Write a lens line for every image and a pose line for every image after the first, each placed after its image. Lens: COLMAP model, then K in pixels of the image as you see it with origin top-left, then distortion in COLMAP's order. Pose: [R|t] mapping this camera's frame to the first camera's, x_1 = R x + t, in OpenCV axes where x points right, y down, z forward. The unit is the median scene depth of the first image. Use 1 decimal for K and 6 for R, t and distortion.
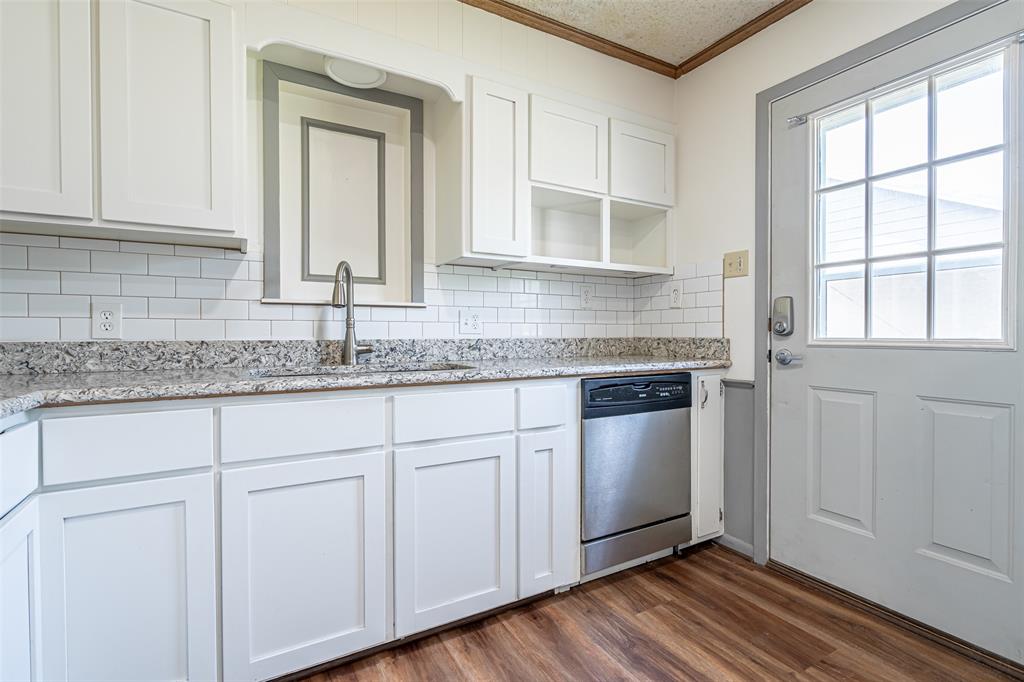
lens RADIAL K [[465.1, 0, 517.1], [0, 465.1, 339.2], [0, 0, 1]] dist [-0.002735, 0.000594]
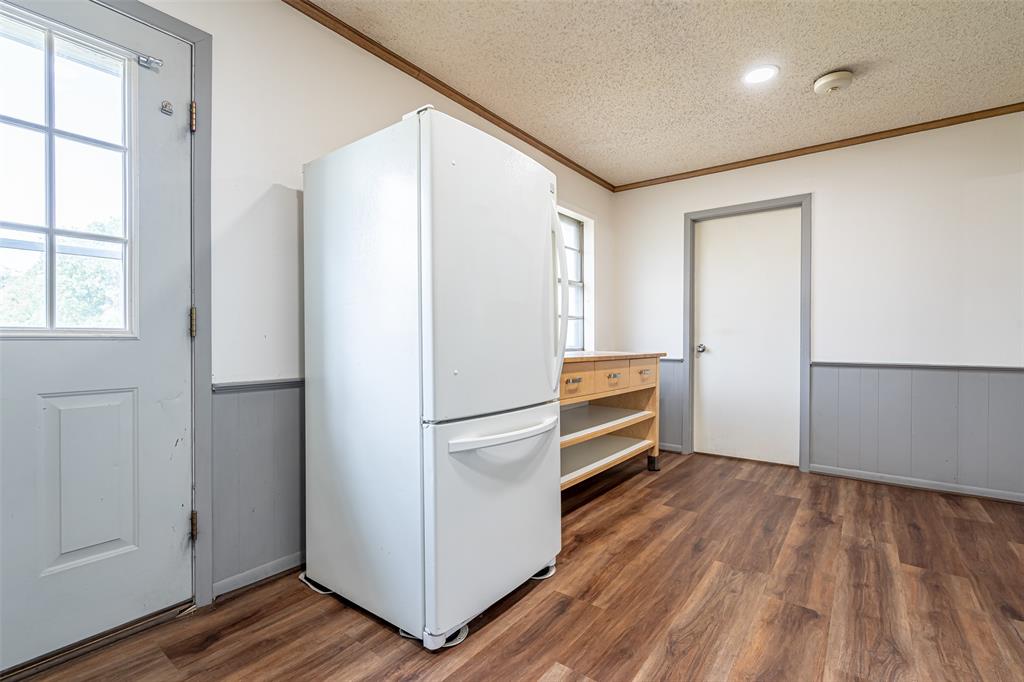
lens RADIAL K [[471.5, 0, 515.9], [0, 471.5, 341.2], [0, 0, 1]] dist [-0.000431, 0.000269]
pose [[-0.392360, -0.006055, 0.919792, -0.245607], [0.007256, 0.999927, 0.009677, 0.019548], [-0.919783, 0.010471, -0.392287, 0.463180]]
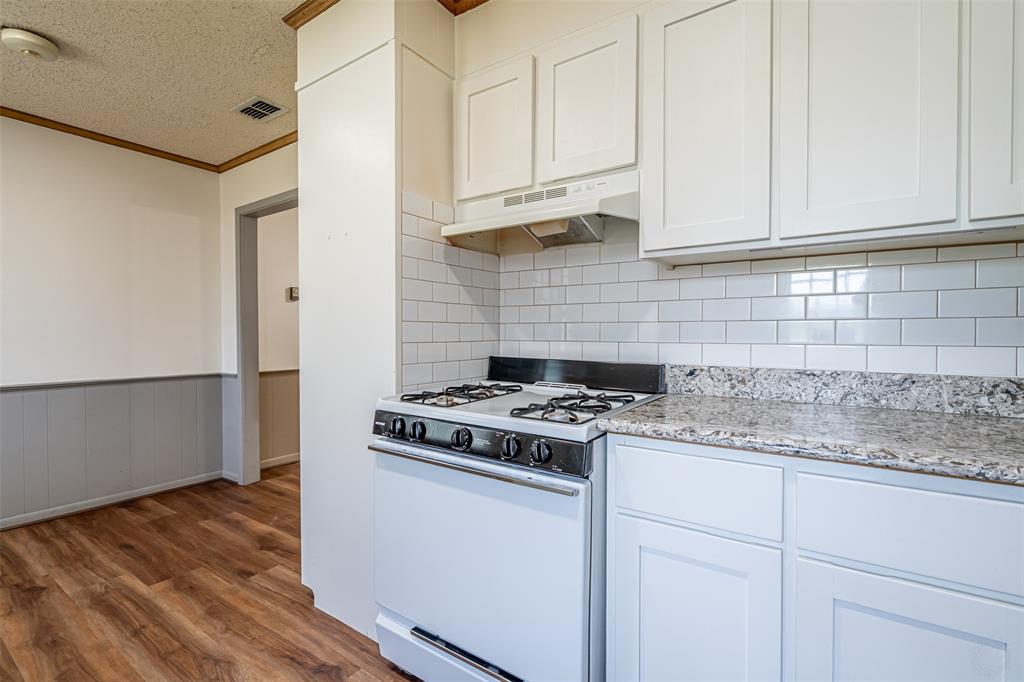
lens RADIAL K [[465.1, 0, 517.1], [0, 465.1, 339.2], [0, 0, 1]] dist [-0.002735, 0.000594]
pose [[-0.897398, 0.004125, -0.441202, 0.097715], [-0.006174, 0.999741, 0.021905, -0.051113], [0.441178, 0.022381, -0.897140, 0.551761]]
